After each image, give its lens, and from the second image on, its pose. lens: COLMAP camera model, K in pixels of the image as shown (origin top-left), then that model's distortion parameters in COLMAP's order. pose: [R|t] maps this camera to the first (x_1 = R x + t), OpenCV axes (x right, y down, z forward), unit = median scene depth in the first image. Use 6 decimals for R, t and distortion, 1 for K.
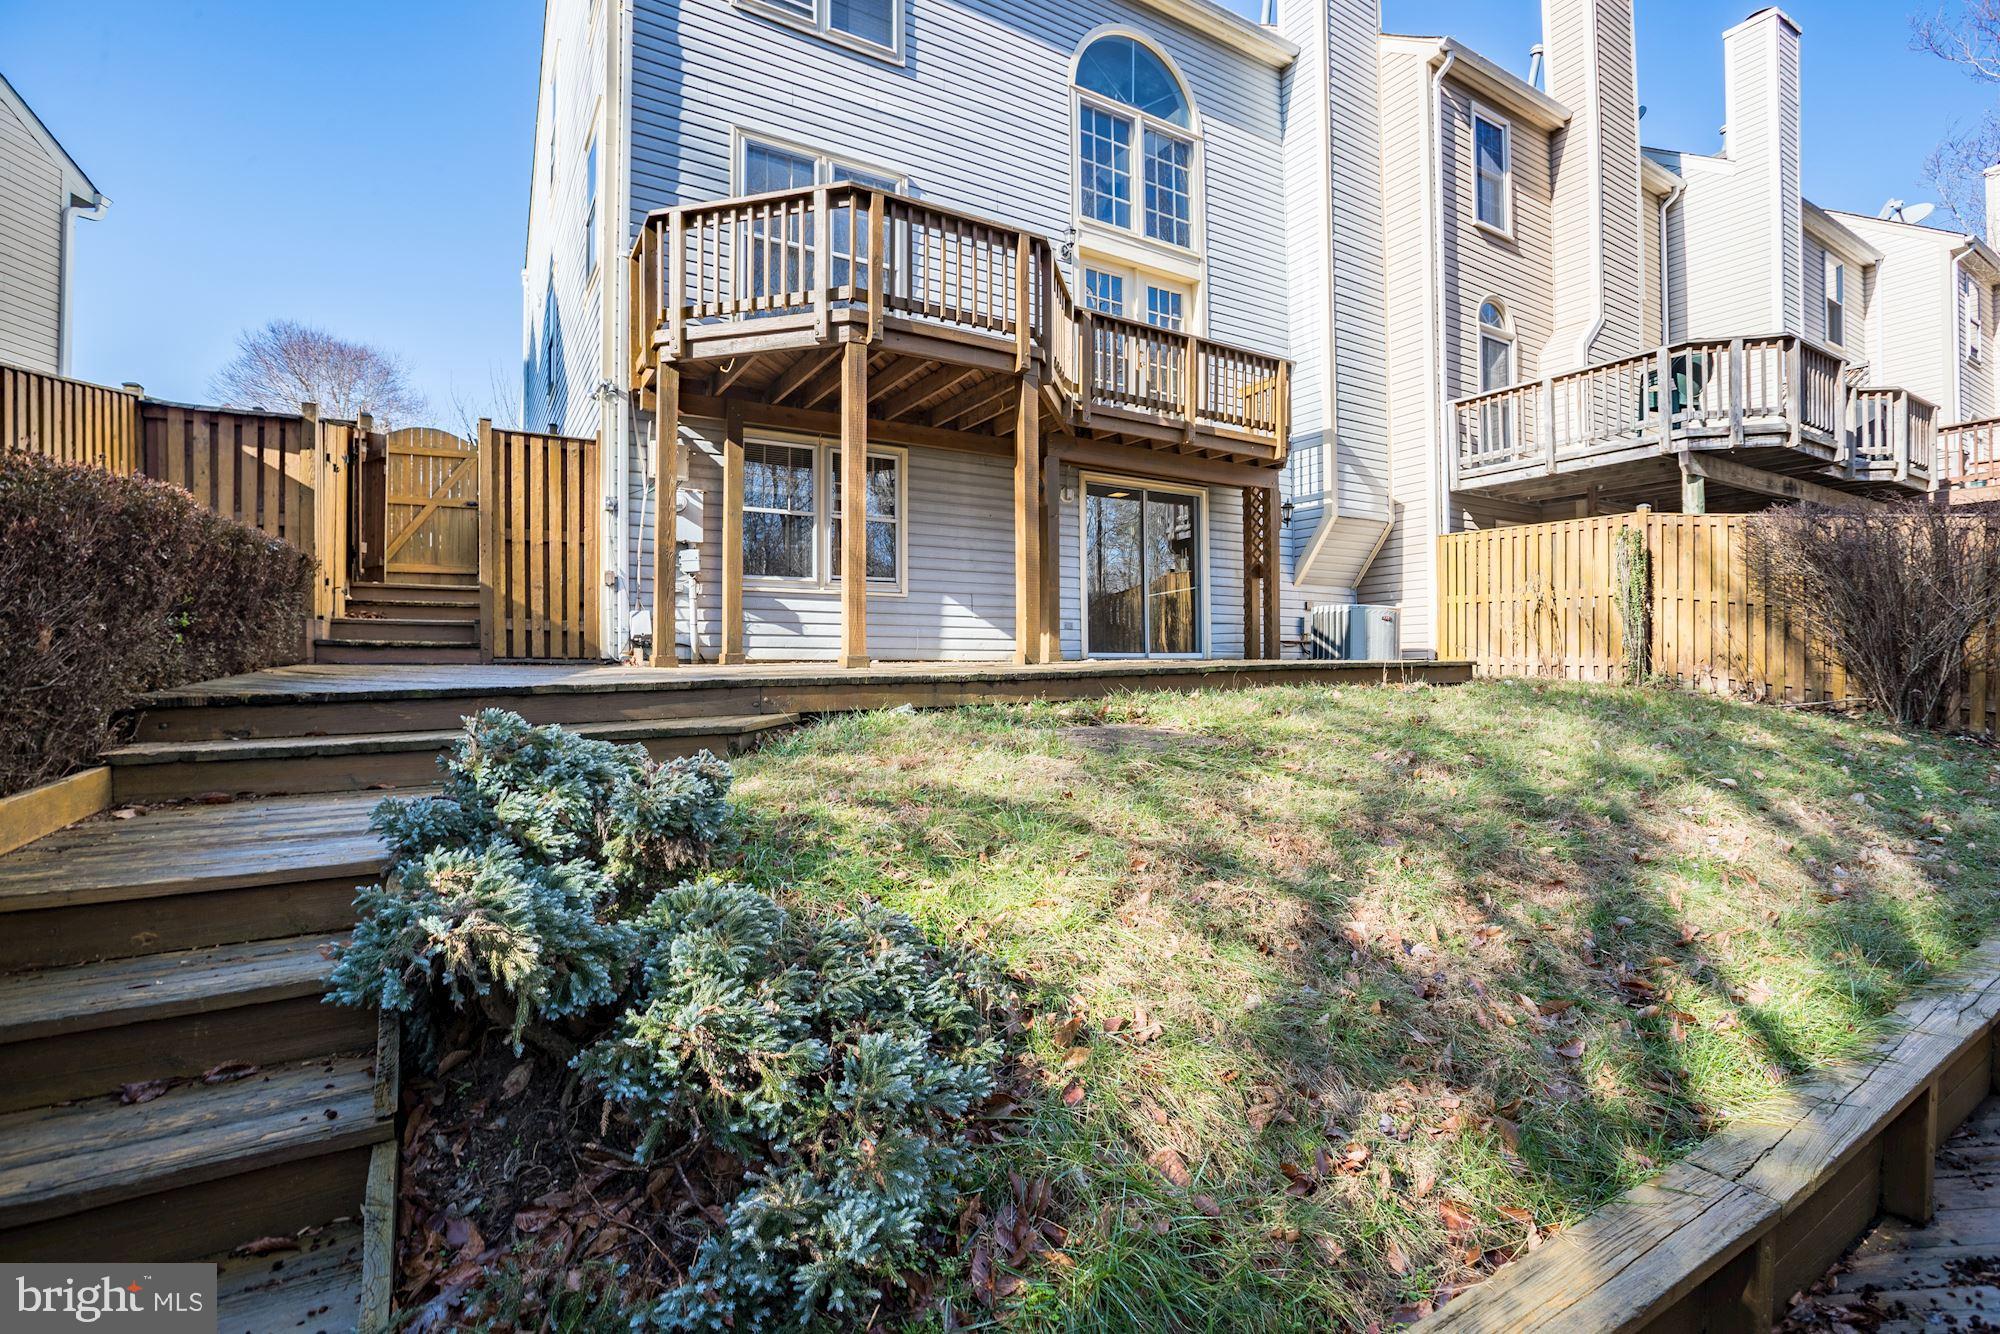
lens RADIAL K [[926.0, 0, 990.2], [0, 926.0, 665.5], [0, 0, 1]] dist [-0.052606, 0.016961]
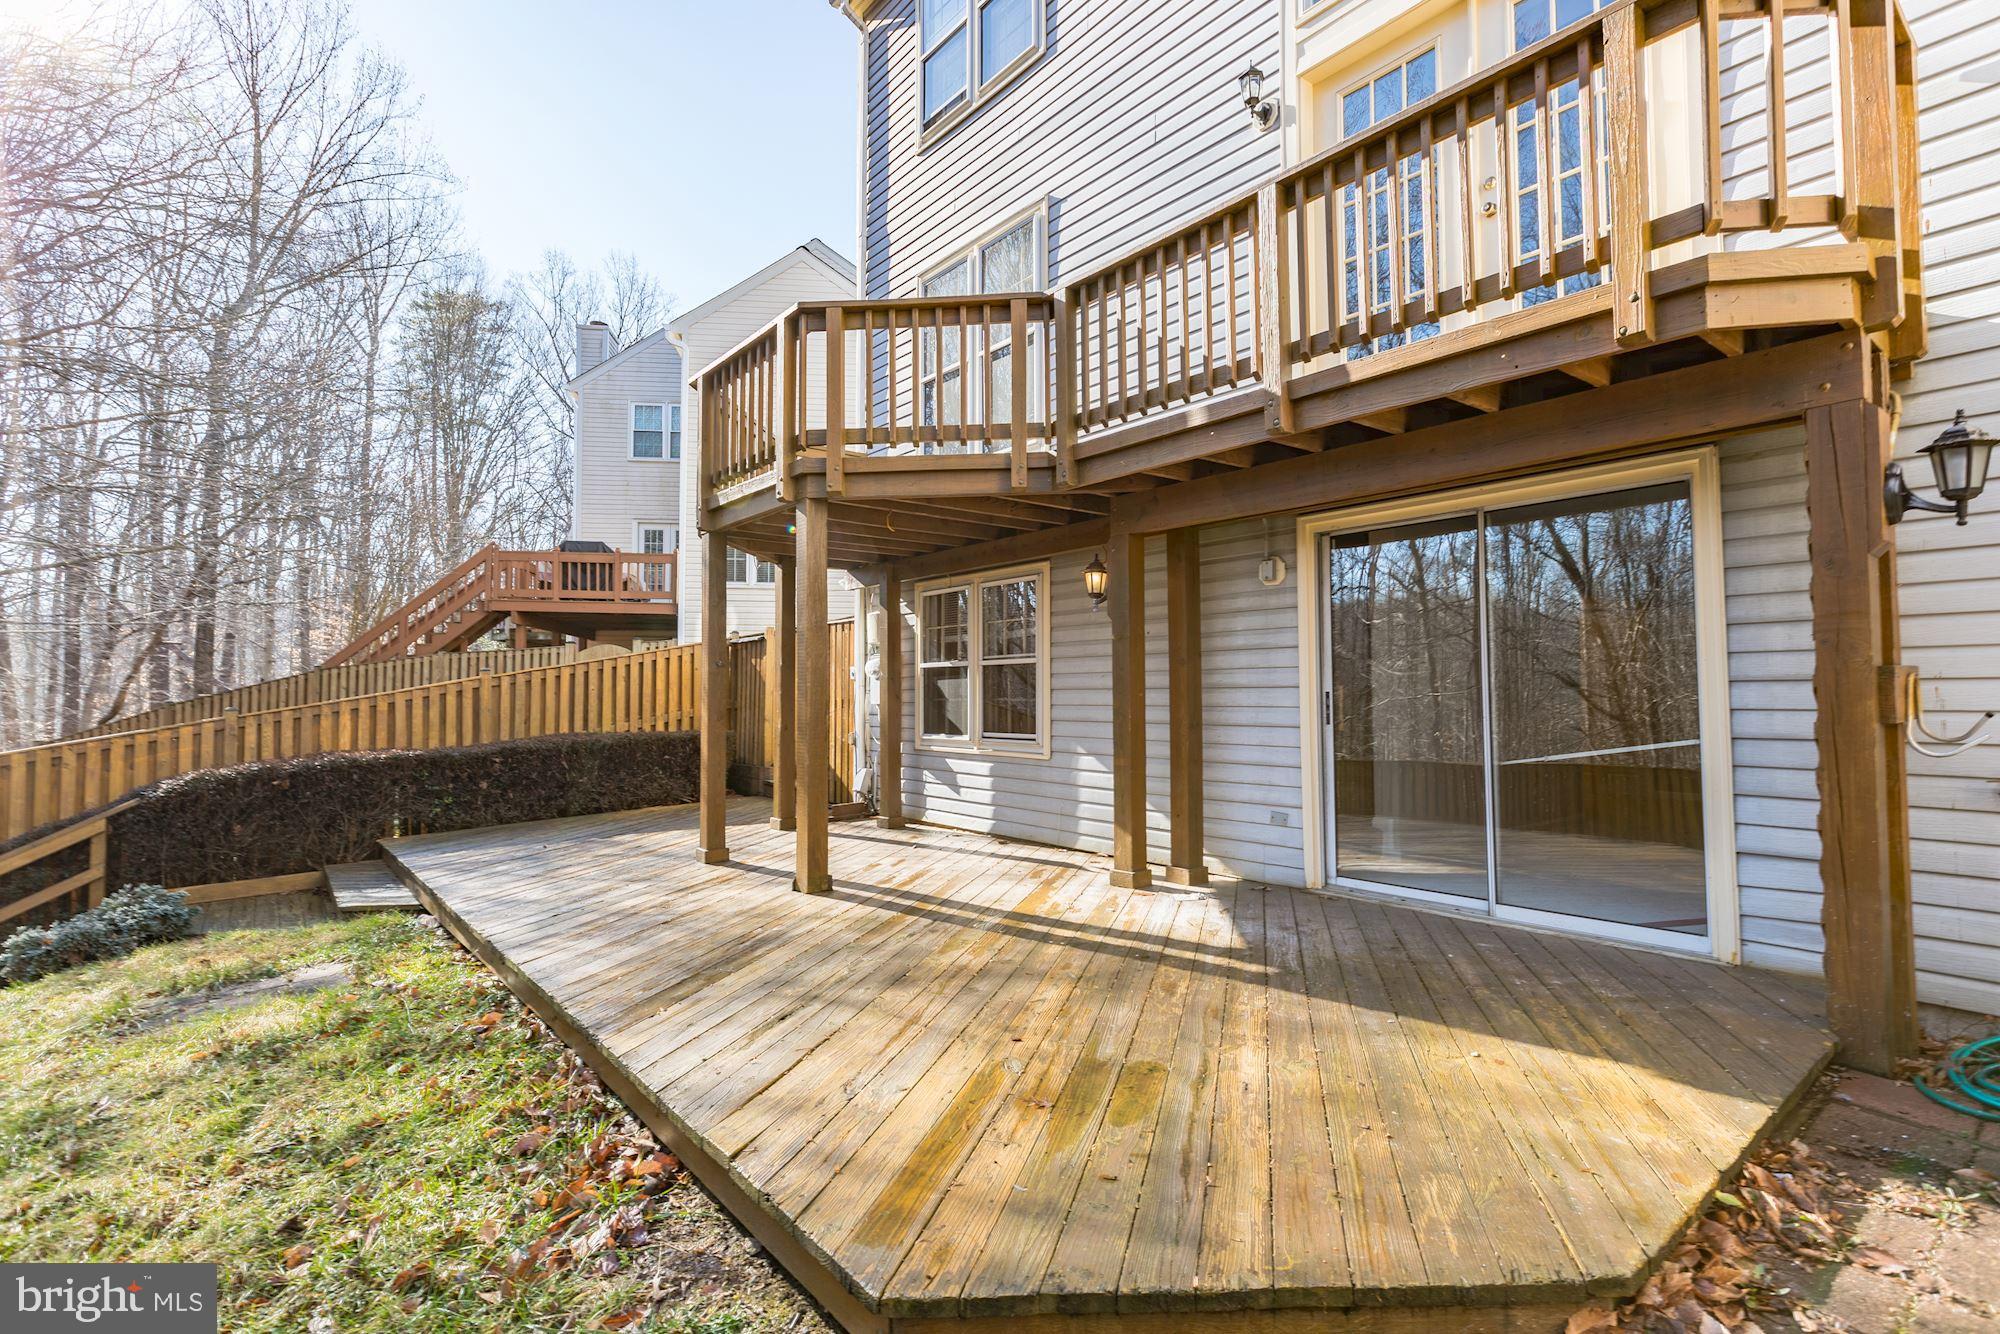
lens RADIAL K [[935.6, 0, 988.0], [0, 935.6, 664.5], [0, 0, 1]] dist [0.000527, 0.000061]
pose [[0.136558, -0.030052, -0.990176, 0.628293], [0.009039, 0.999536, -0.029089, -0.123146], [0.990591, -0.004978, 0.136766, 0.810626]]
